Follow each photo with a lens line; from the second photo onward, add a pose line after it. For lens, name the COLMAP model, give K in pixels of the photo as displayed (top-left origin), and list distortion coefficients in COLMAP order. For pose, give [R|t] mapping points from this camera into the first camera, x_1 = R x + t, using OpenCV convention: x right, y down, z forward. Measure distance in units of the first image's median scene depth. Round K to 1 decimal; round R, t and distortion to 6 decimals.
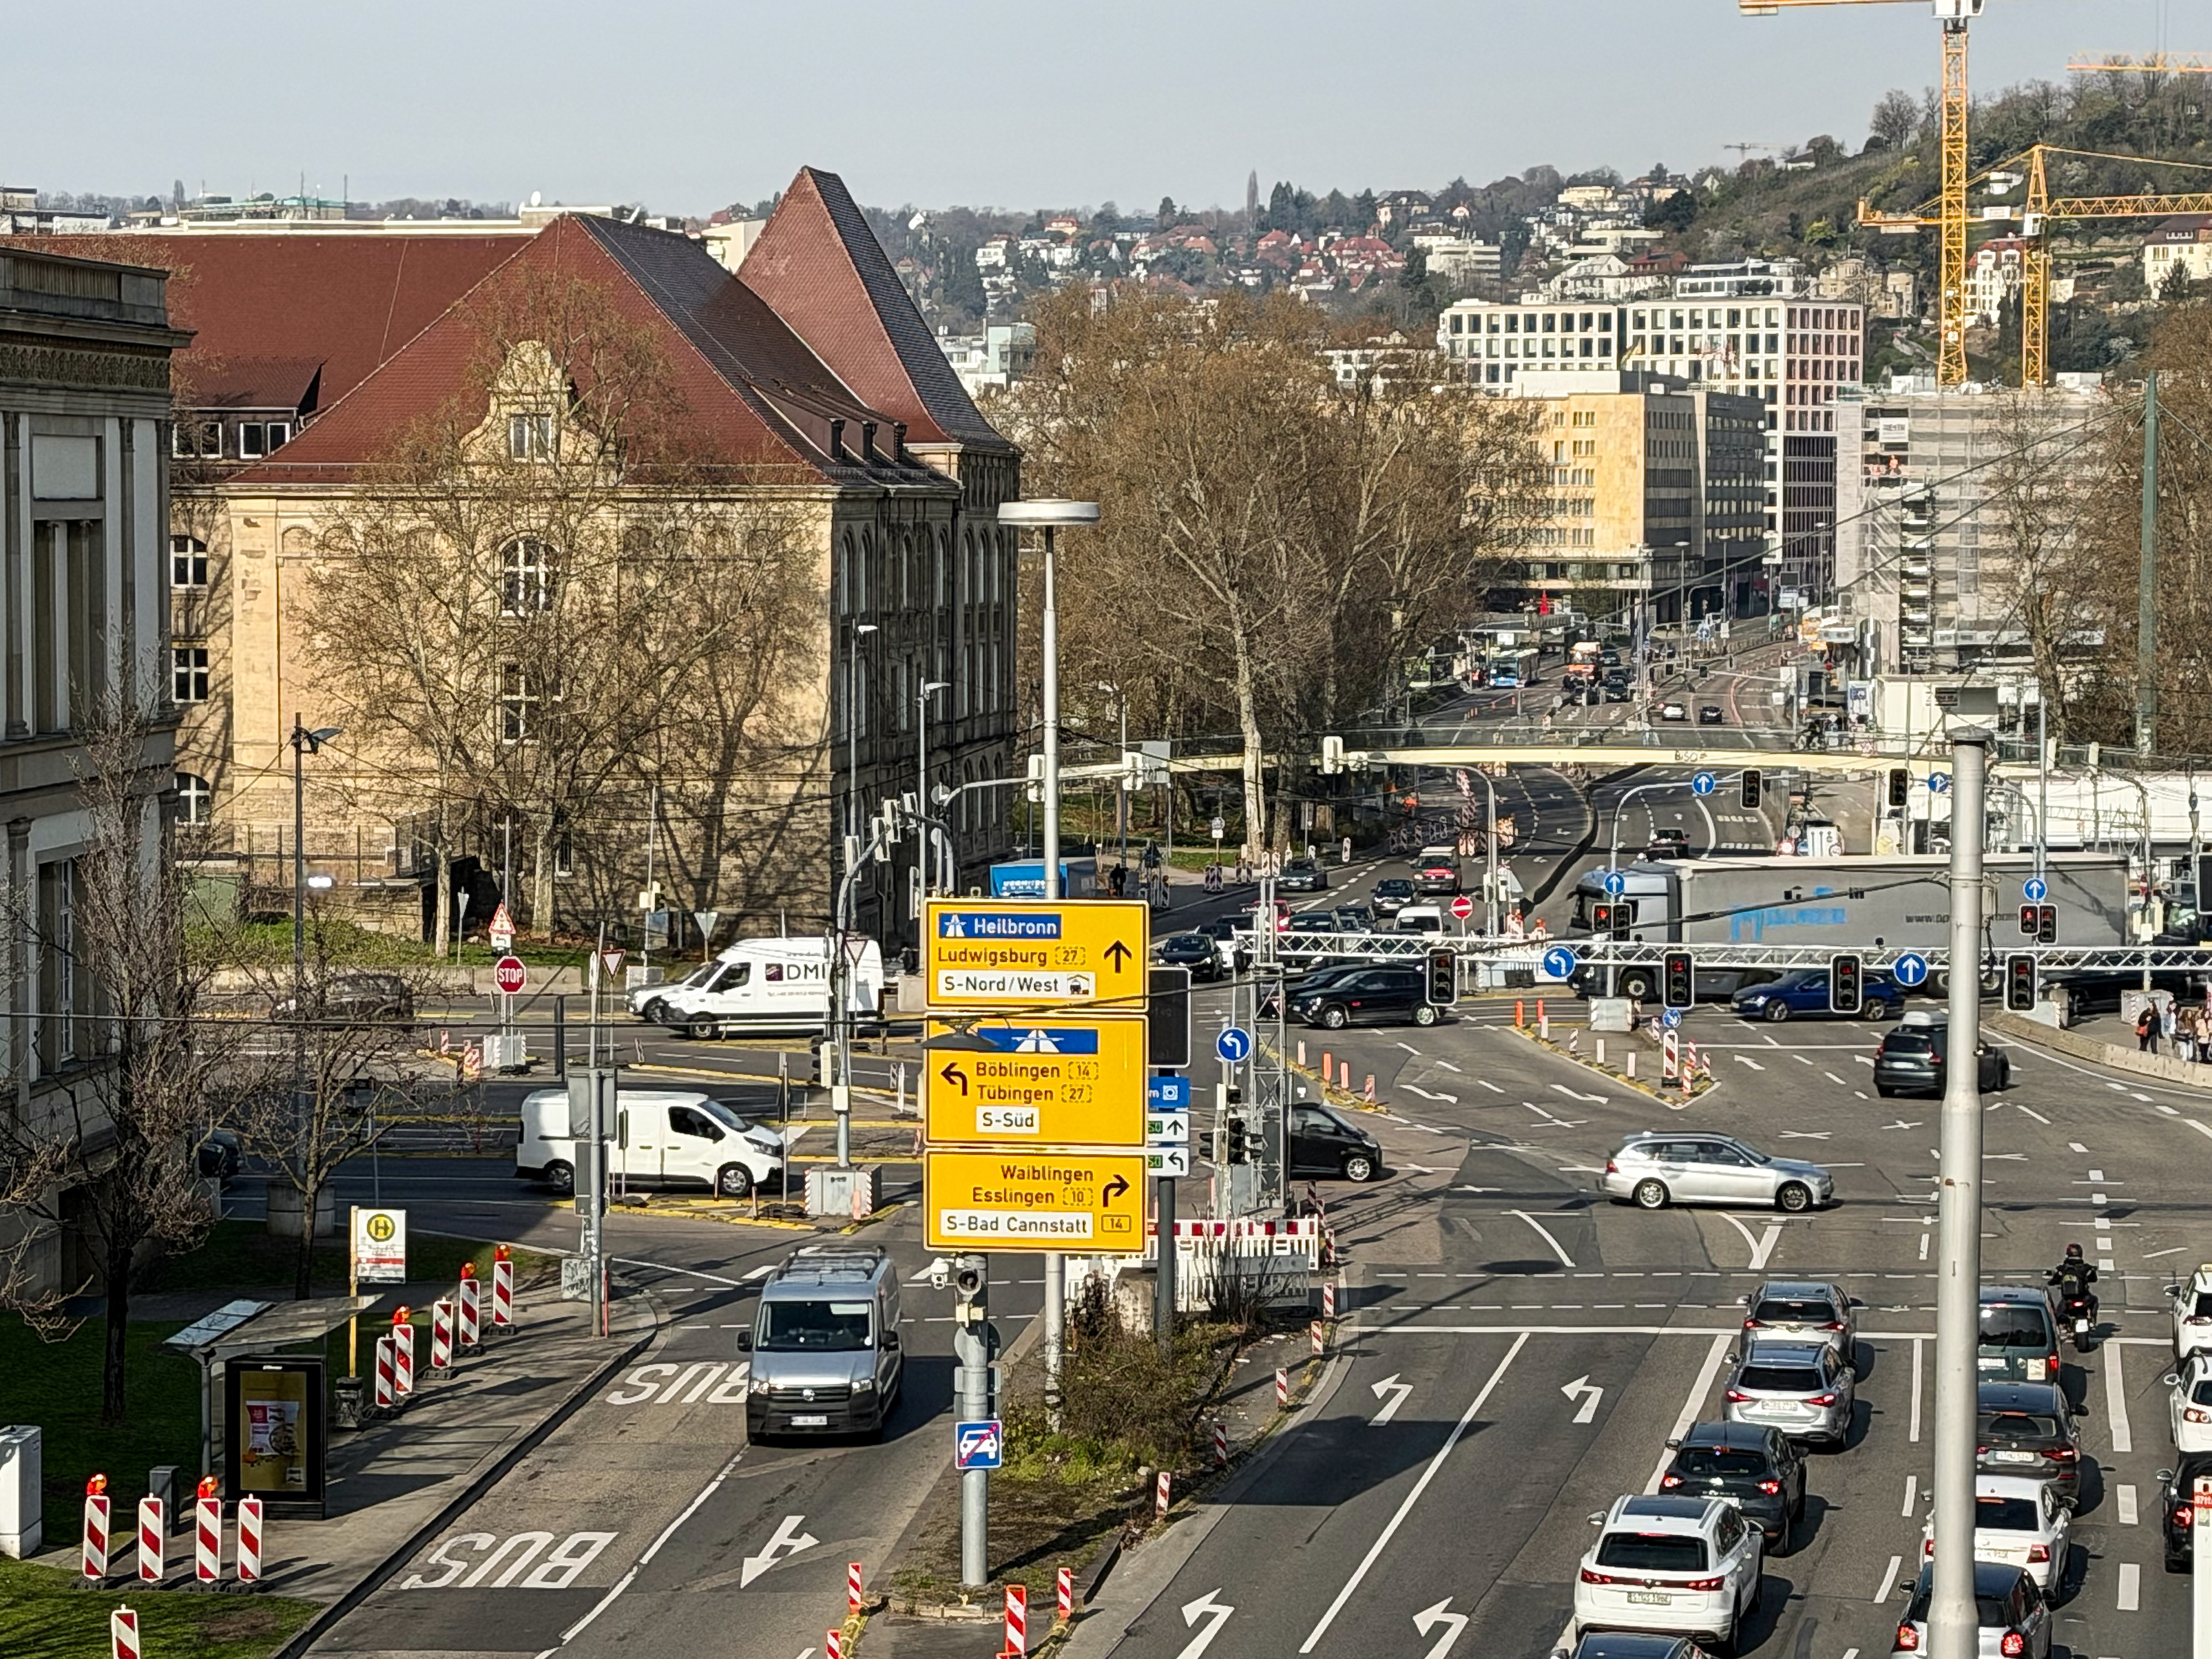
lens RADIAL K [[5647.6, 0, 1119.7], [0, 5647.6, 835.8], [0, 0, 1]] dist [0.097142, 0.000000]
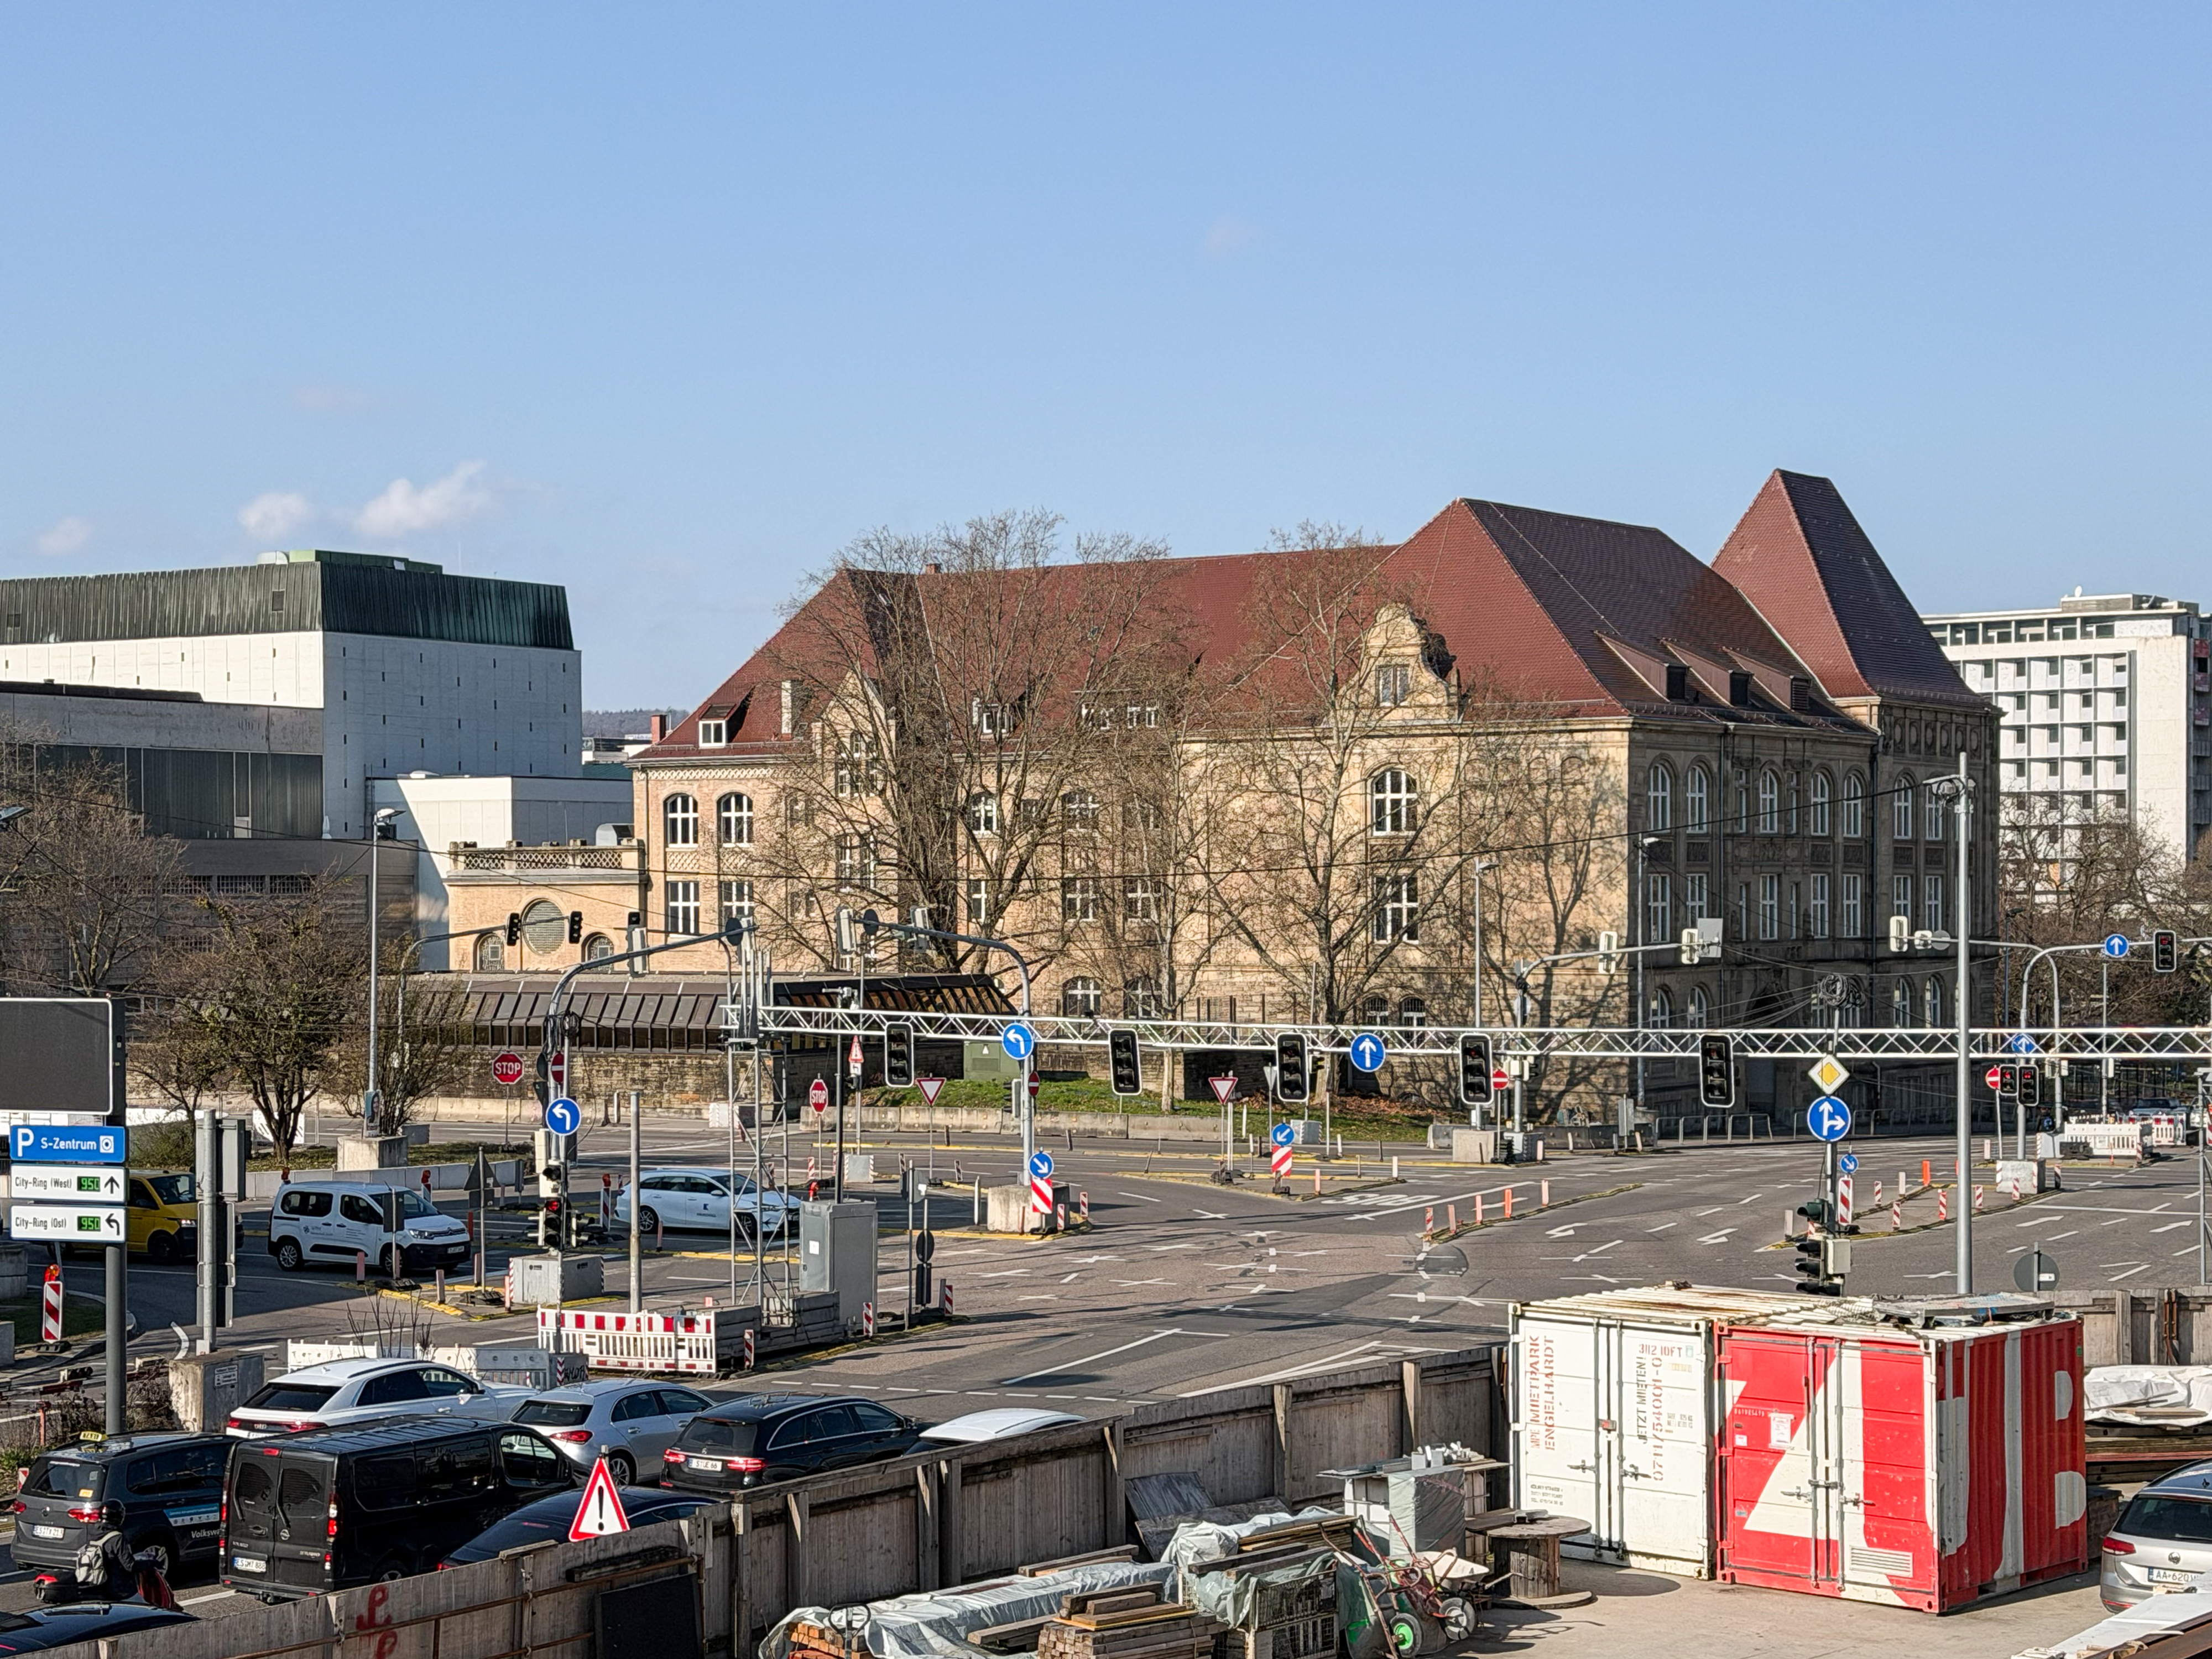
lens RADIAL K [[3856.3, 0, 1098.8], [0, 3856.3, 887.0], [0, 0, 1]] dist [0.165743, 0.000000]
pose [[0.901220, -0.005037, -0.433333, 0.192798], [-0.019965, 0.998388, -0.053127, 0.016453], [0.432902, 0.056530, 0.899667, 0.247520]]
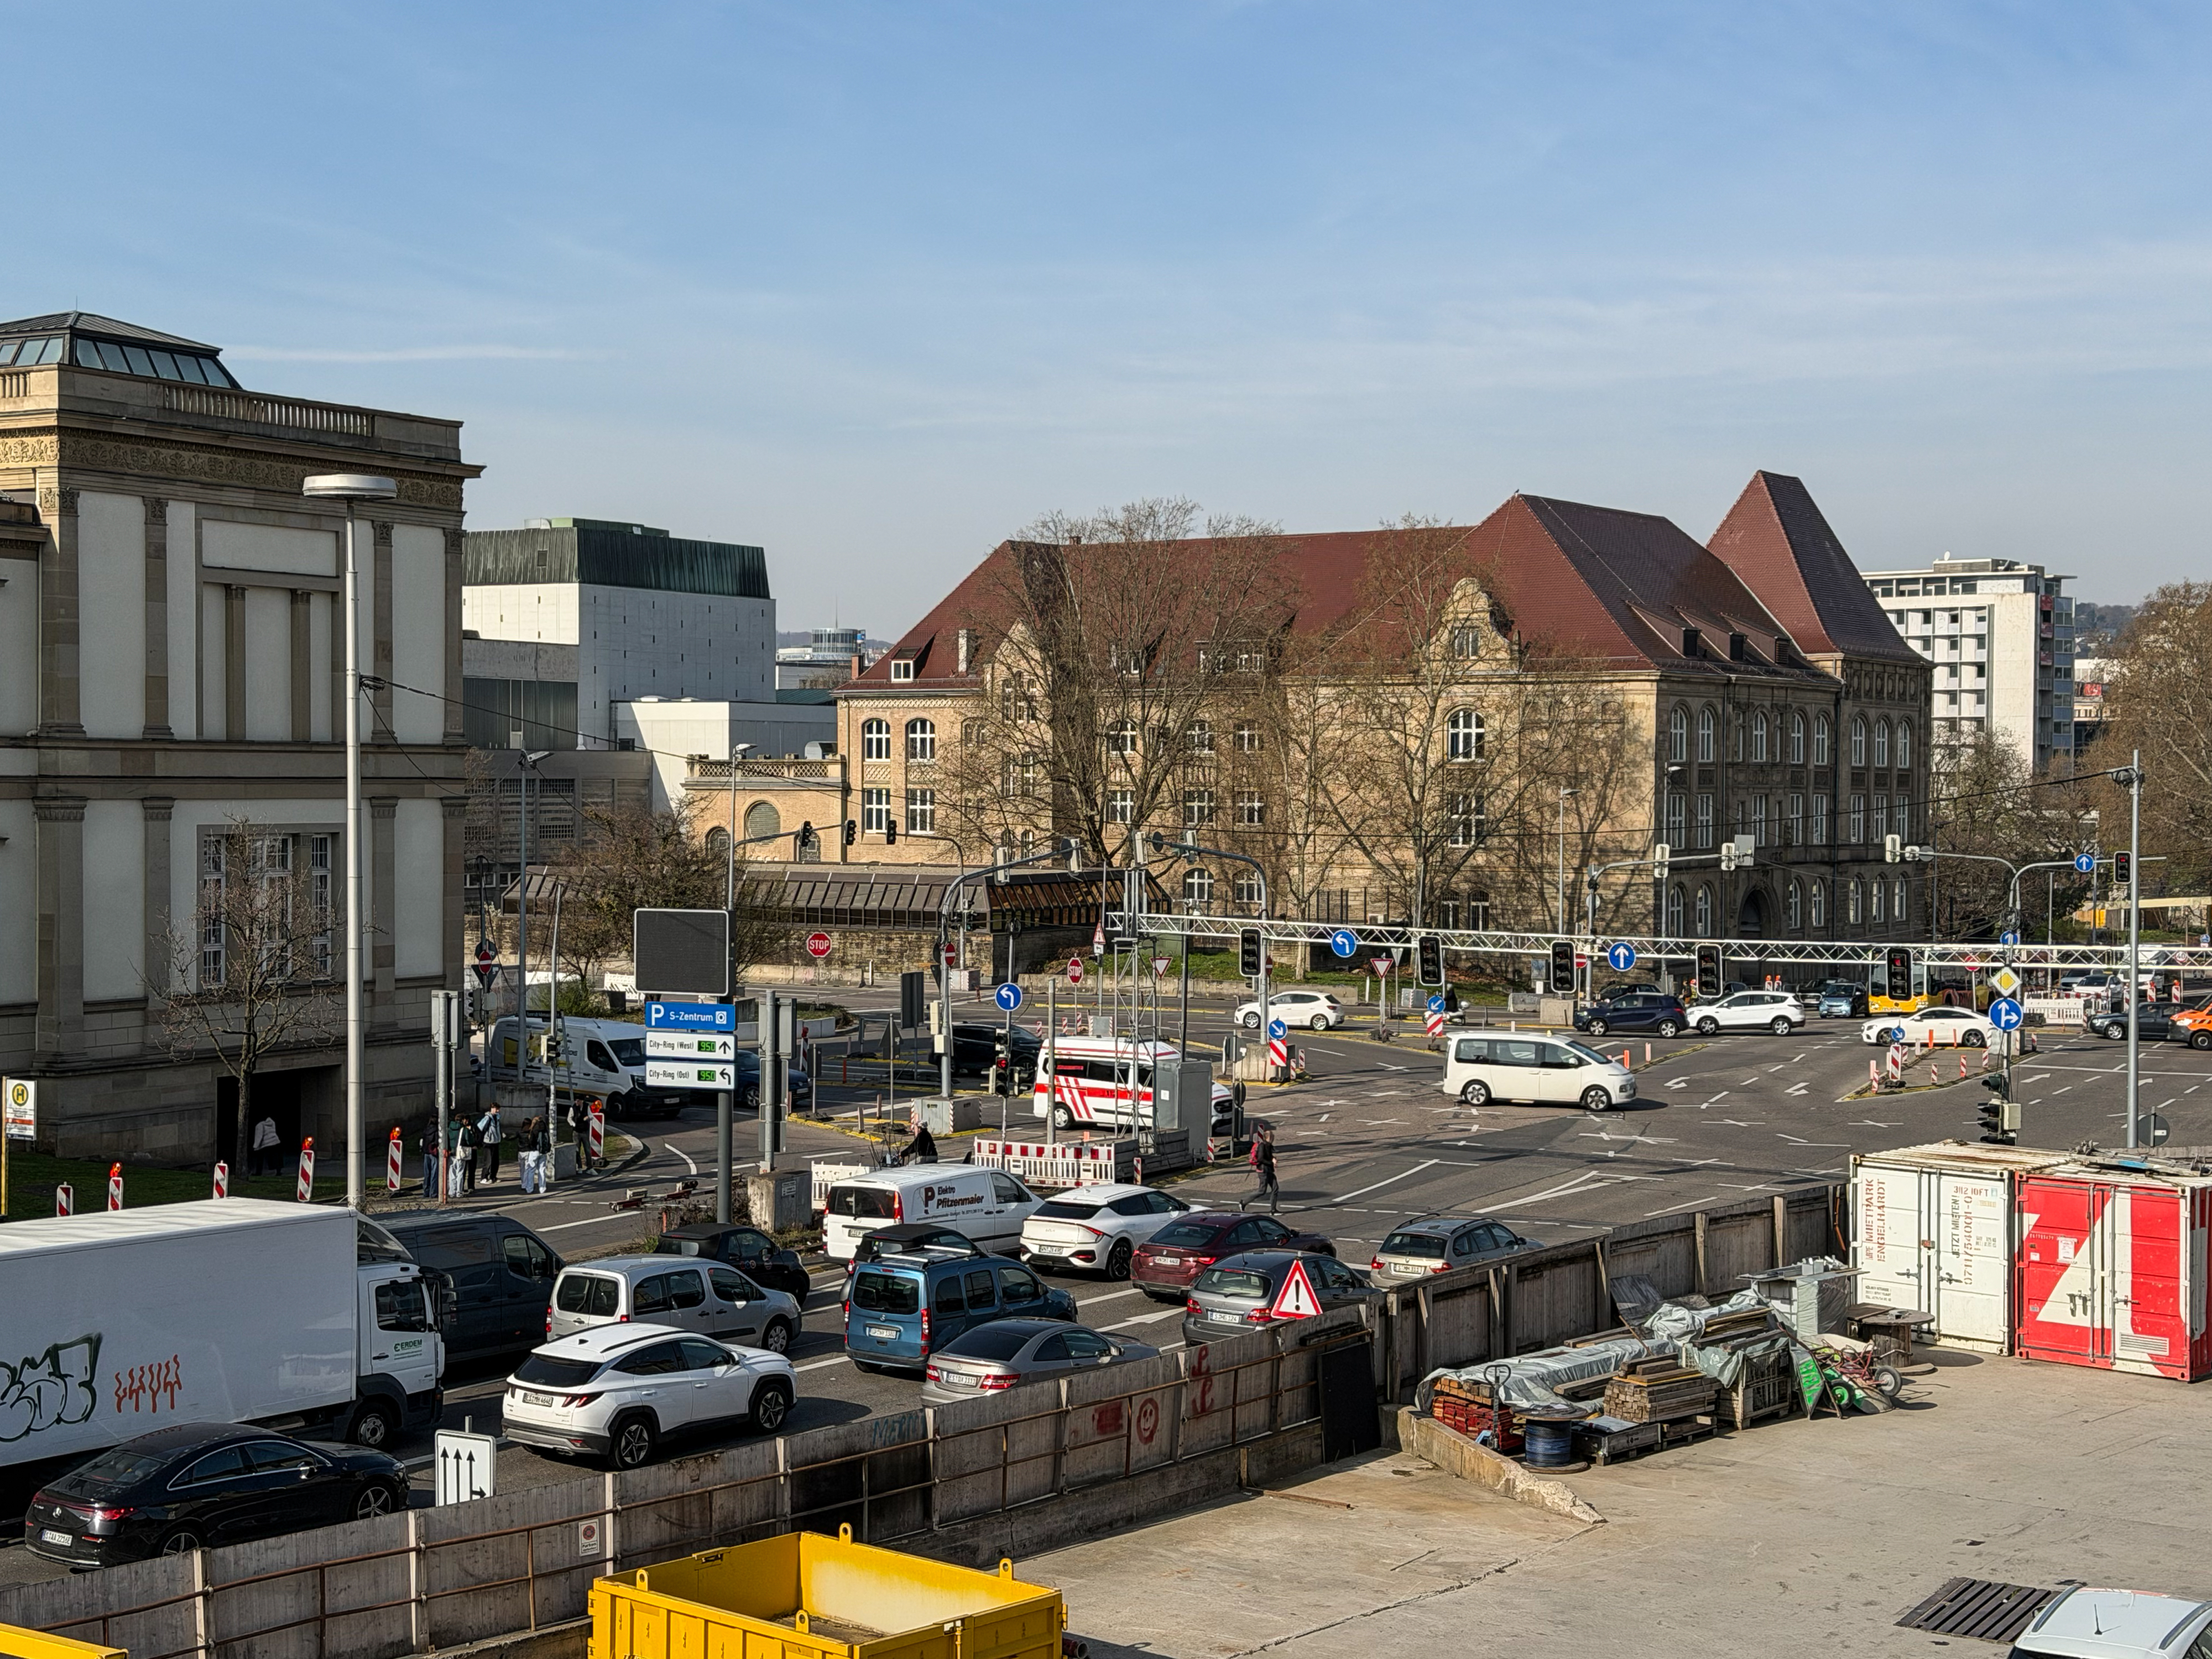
lens RADIAL K [[3169.6, 0, 1122.3], [0, 3169.6, 832.8], [0, 0, 1]] dist [0.137233, 0.000000]
pose [[0.904251, 0.011462, -0.426847, 0.174201], [-0.029851, 0.998891, -0.036414, 0.013515], [0.425956, 0.045669, 0.903591, 0.205075]]
